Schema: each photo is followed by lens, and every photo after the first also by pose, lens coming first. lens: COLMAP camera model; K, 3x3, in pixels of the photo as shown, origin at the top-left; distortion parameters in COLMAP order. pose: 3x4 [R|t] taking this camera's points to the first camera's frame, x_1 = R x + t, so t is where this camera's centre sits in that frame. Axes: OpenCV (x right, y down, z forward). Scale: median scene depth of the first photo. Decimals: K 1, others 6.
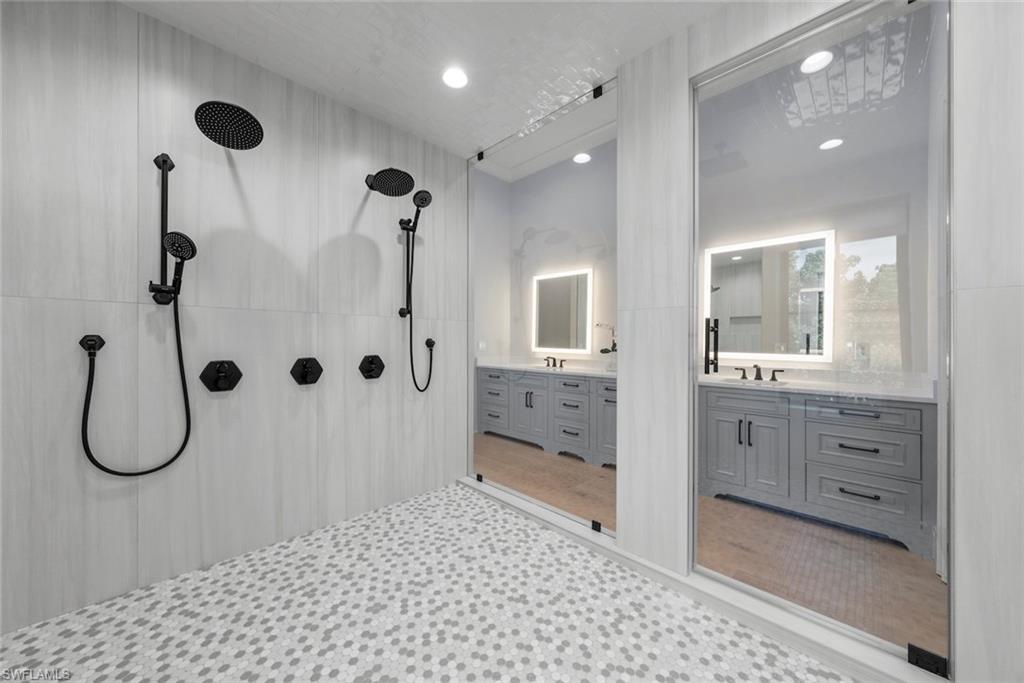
lens RADIAL K [[368.4, 0, 543.8], [0, 368.4, 352.0], [0, 0, 1]] dist [0.010802, 0.000310]
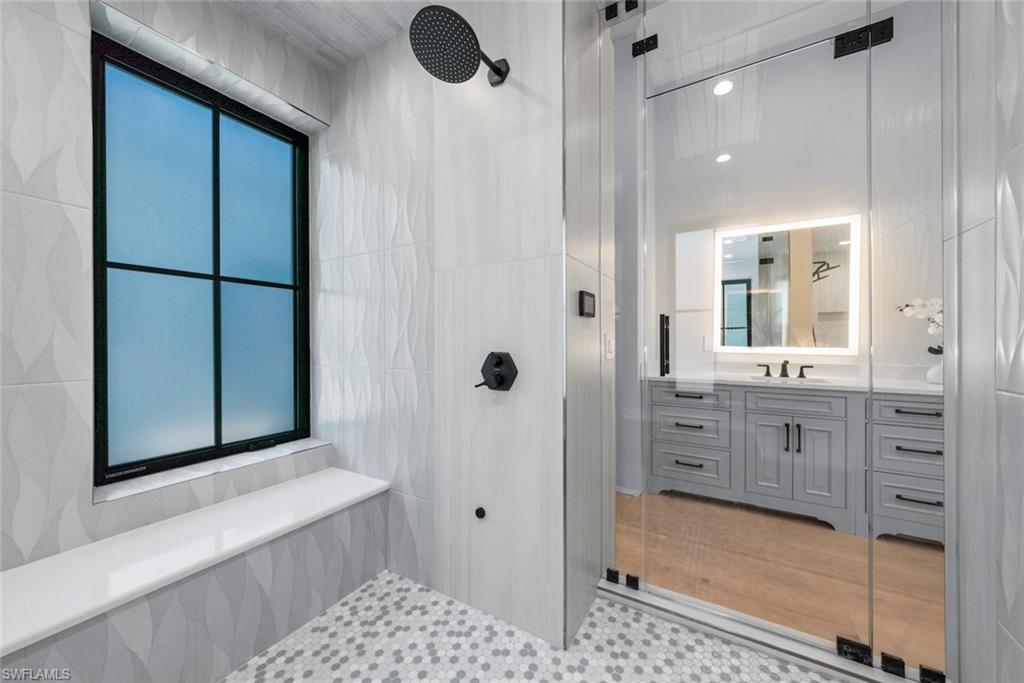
lens RADIAL K [[368.4, 0, 512.7], [0, 368.4, 342.0], [0, 0, 1]] dist [0.010802, 0.000310]
pose [[0.979021, -0.010880, 0.203468, -0.264785], [0.014289, 0.999781, -0.015294, -0.005869], [-0.203257, 0.017881, 0.978962, 0.249955]]
